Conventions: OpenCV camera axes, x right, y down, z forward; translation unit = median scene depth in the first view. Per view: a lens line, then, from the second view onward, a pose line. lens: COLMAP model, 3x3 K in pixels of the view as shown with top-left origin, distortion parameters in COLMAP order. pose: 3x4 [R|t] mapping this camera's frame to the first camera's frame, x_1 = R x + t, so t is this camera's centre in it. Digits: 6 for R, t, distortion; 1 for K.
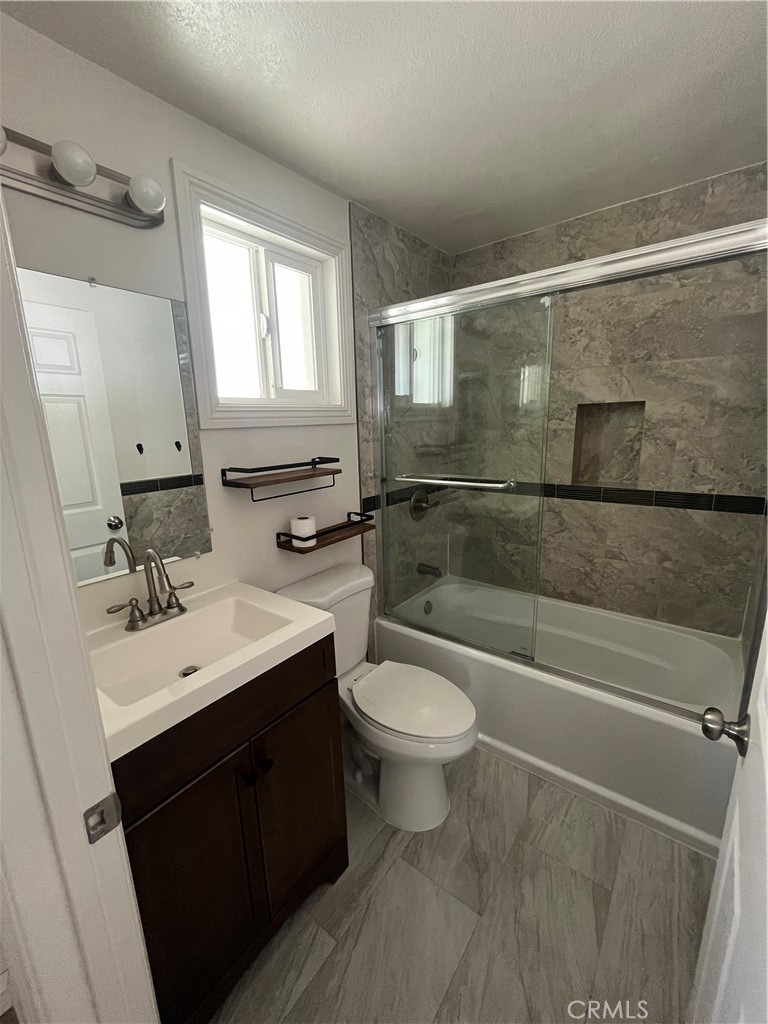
lens RADIAL K [[416.5, 0, 384.0], [0, 416.5, 512.0], [0, 0, 1]] dist [-0.000612, -0.000196]
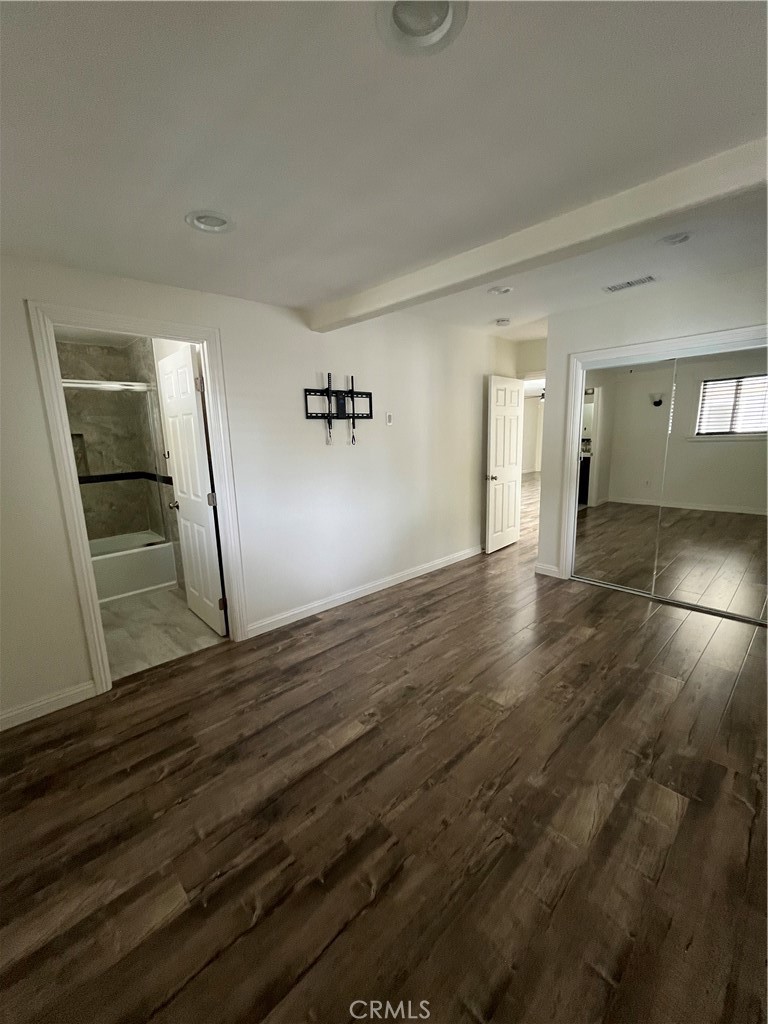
lens RADIAL K [[416.5, 0, 384.0], [0, 416.5, 512.0], [0, 0, 1]] dist [-0.000612, -0.000196]
pose [[0.158604, -0.167670, 0.973001, -1.305424], [0.234881, 0.963591, 0.127762, 0.216097], [-0.958997, 0.208276, 0.192212, -0.826243]]
